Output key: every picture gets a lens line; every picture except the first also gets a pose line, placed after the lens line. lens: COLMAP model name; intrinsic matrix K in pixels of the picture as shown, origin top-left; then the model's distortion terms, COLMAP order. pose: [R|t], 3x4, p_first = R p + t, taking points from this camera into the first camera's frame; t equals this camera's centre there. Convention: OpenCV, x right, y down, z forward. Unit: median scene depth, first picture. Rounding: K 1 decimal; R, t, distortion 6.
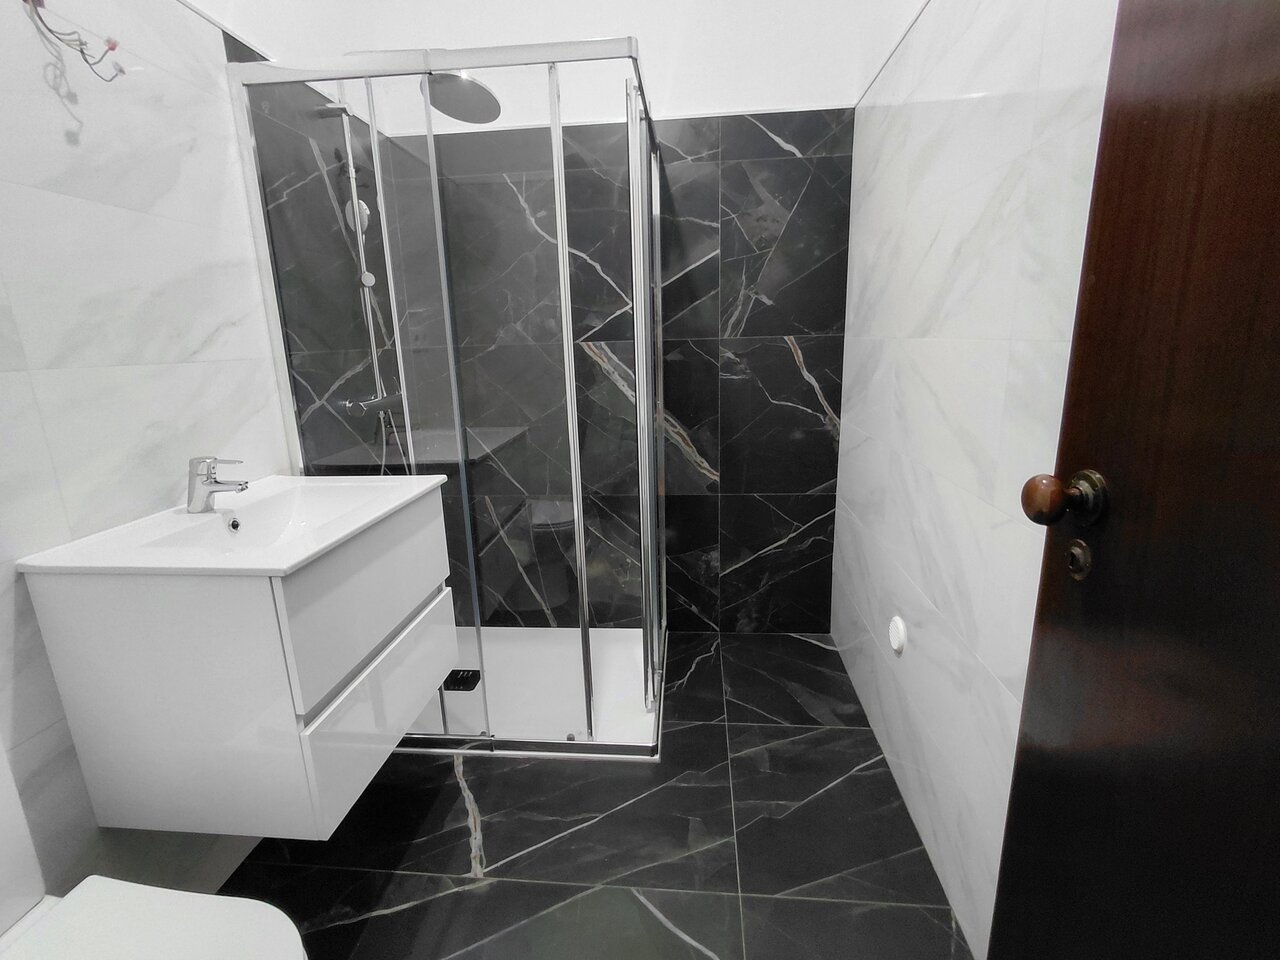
lens RADIAL K [[599.9, 0, 640.0], [0, 599.9, 480.0], [0, 0, 1]] dist [-0.003906, 0.007432]
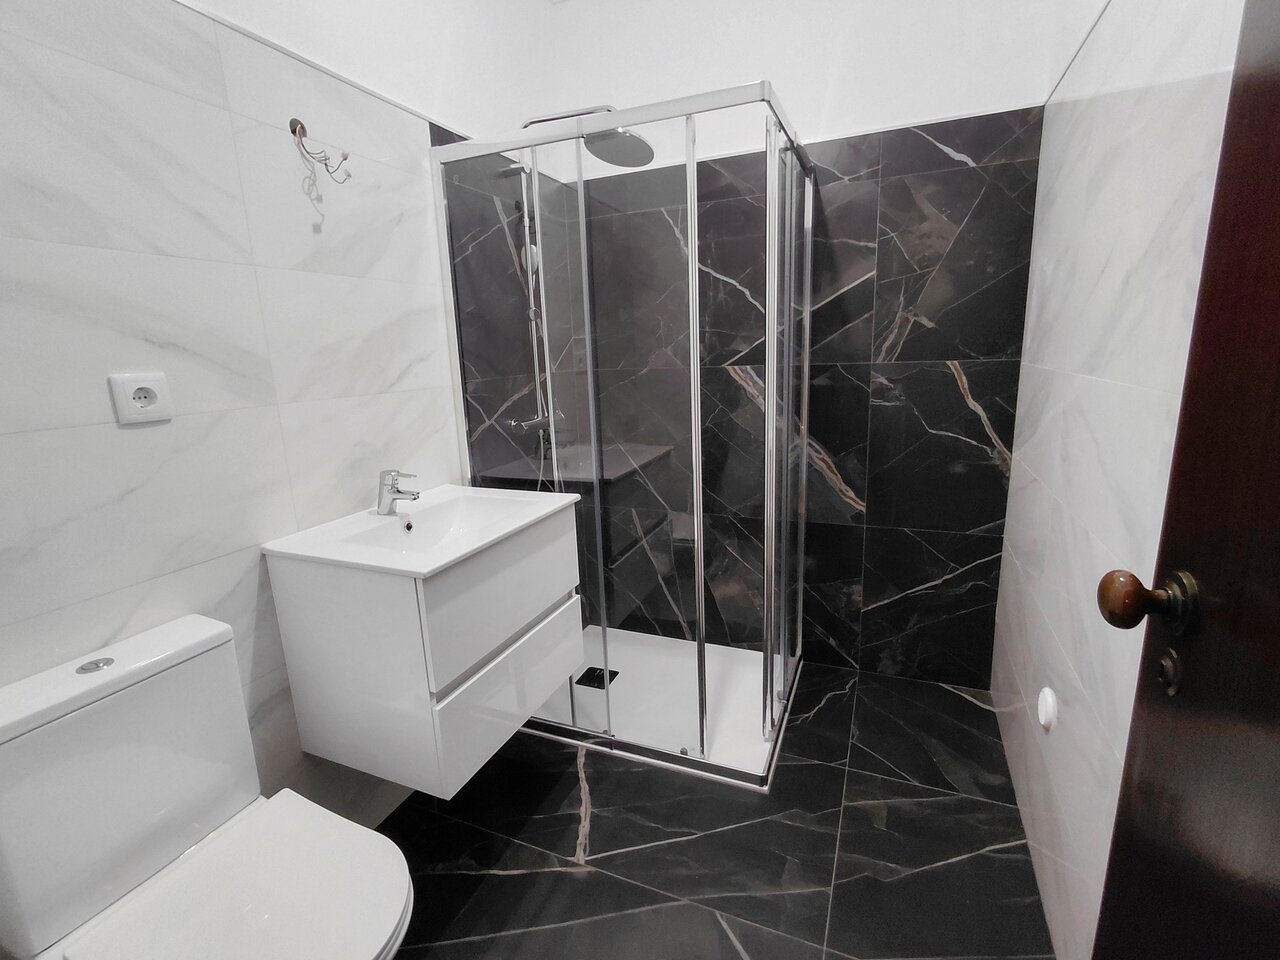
lens RADIAL K [[603.4, 0, 640.0], [0, 603.4, 480.0], [0, 0, 1]] dist [0.000120, -0.000200]
pose [[0.951215, 0.060139, -0.302611, 0.100549], [-0.061475, 0.998096, 0.005115, -0.039854], [0.302342, 0.013737, 0.953101, -0.023841]]
